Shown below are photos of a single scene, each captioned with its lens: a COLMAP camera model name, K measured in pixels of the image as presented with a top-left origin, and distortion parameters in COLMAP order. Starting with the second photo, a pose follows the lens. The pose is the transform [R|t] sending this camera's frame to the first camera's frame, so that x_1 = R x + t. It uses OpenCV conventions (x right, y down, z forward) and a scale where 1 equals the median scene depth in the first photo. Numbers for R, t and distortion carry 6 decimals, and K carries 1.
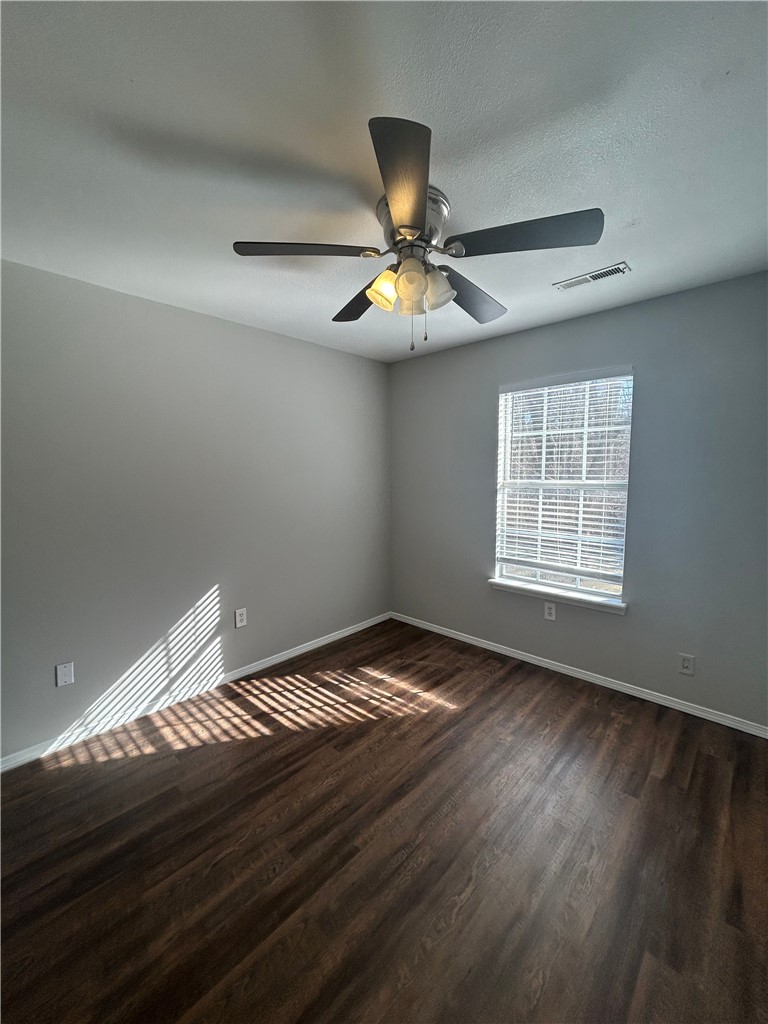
lens RADIAL K [[411.9, 0, 386.3], [0, 411.9, 513.9], [0, 0, 1]] dist [0.000561, -0.000061]
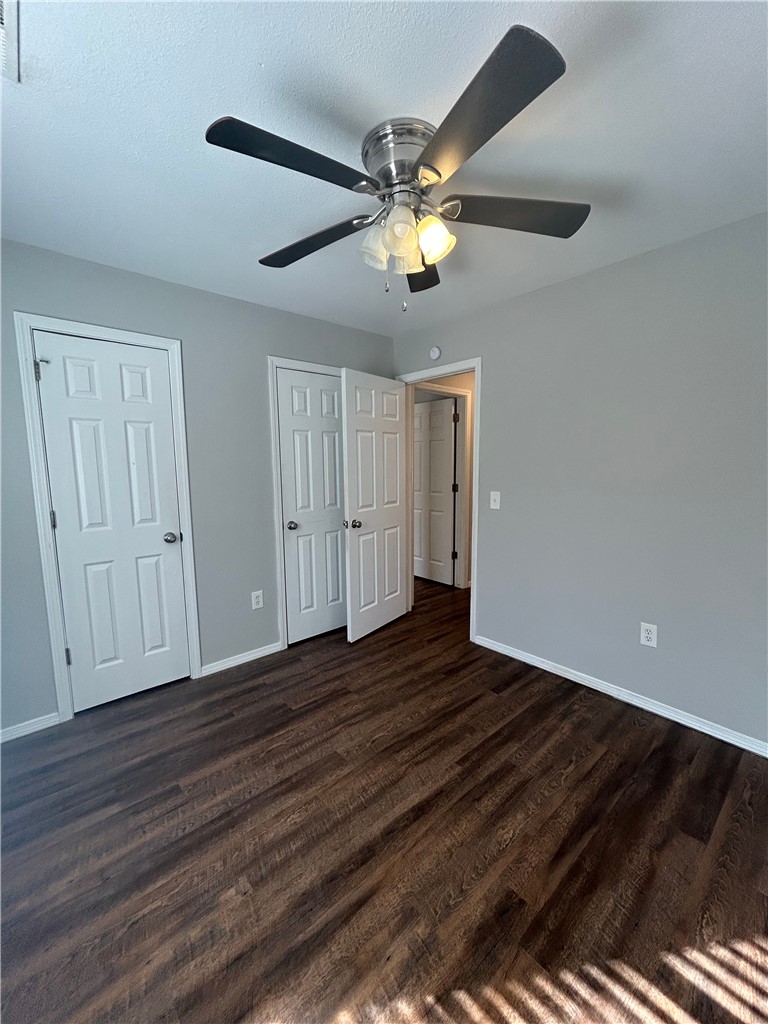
lens RADIAL K [[411.9, 0, 386.3], [0, 411.9, 513.9], [0, 0, 1]] dist [0.000561, -0.000061]
pose [[-0.994532, 0.004788, 0.104322, 0.007406], [0.027982, 0.974639, 0.222027, -0.142804], [-0.100613, 0.223733, -0.969444, 1.698123]]
